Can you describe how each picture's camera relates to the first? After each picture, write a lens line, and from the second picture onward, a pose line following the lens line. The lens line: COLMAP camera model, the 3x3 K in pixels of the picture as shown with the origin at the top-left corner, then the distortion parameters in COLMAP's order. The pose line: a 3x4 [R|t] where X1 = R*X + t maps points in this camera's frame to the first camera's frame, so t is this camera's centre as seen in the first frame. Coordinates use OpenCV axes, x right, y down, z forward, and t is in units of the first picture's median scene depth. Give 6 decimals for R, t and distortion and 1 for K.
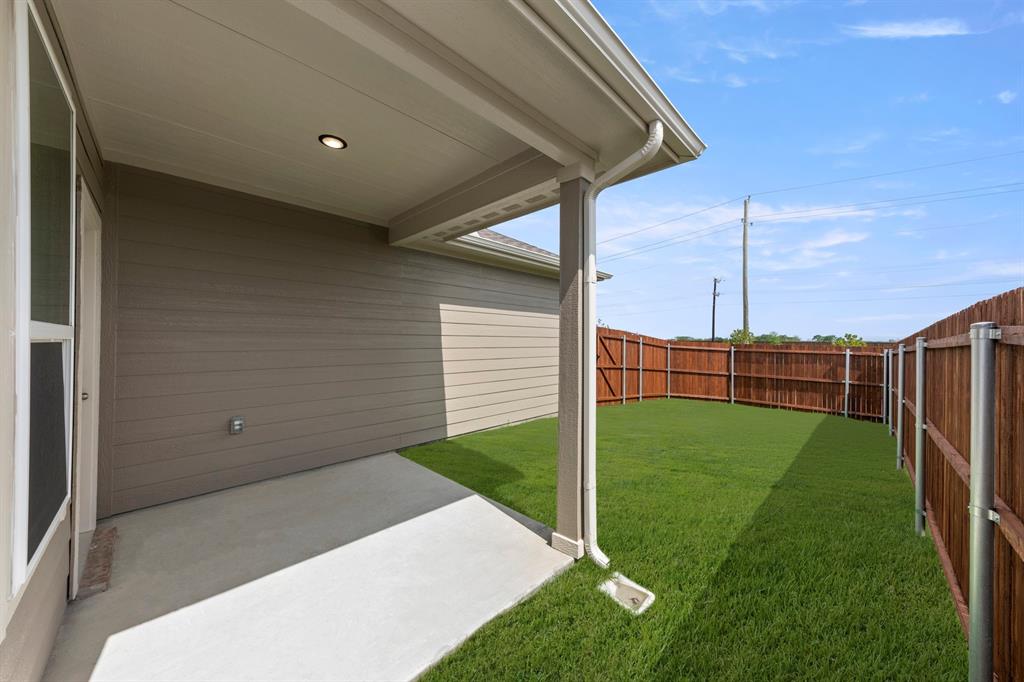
lens RADIAL K [[353.2, 0, 511.1], [0, 353.2, 336.4], [0, 0, 1]] dist [-0.009878, 0.000341]
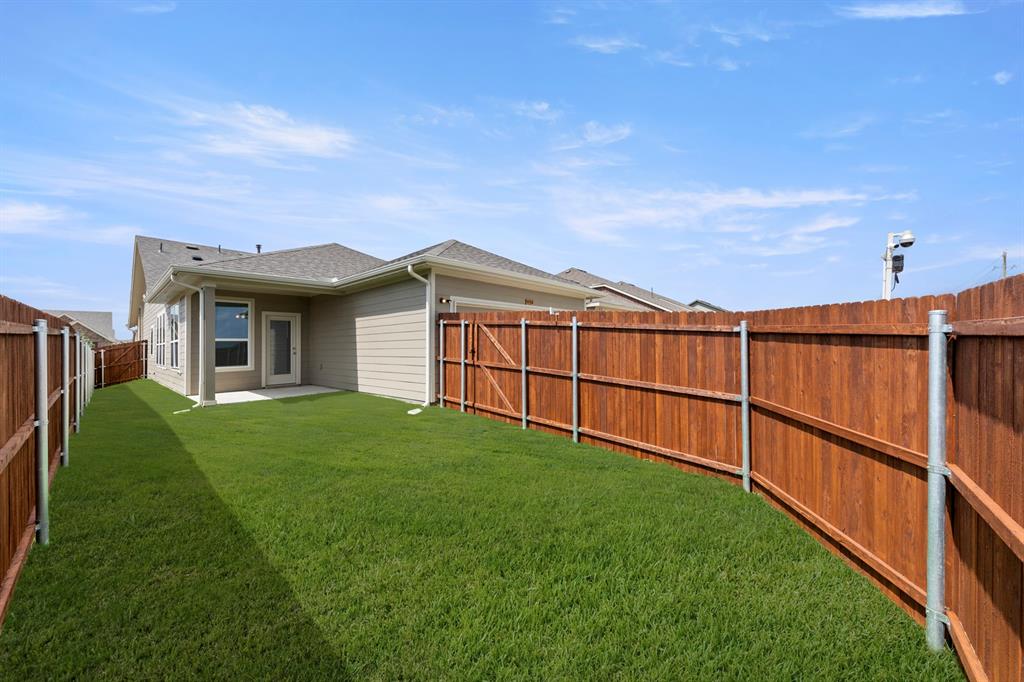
lens RADIAL K [[353.2, 0, 520.2], [0, 353.2, 330.6], [0, 0, 1]] dist [-0.009878, 0.000341]
pose [[0.999958, -0.008932, -0.001941, 0.535727], [0.008951, 0.999907, 0.010245, 0.045256], [0.001849, -0.010262, 0.999946, 0.051410]]
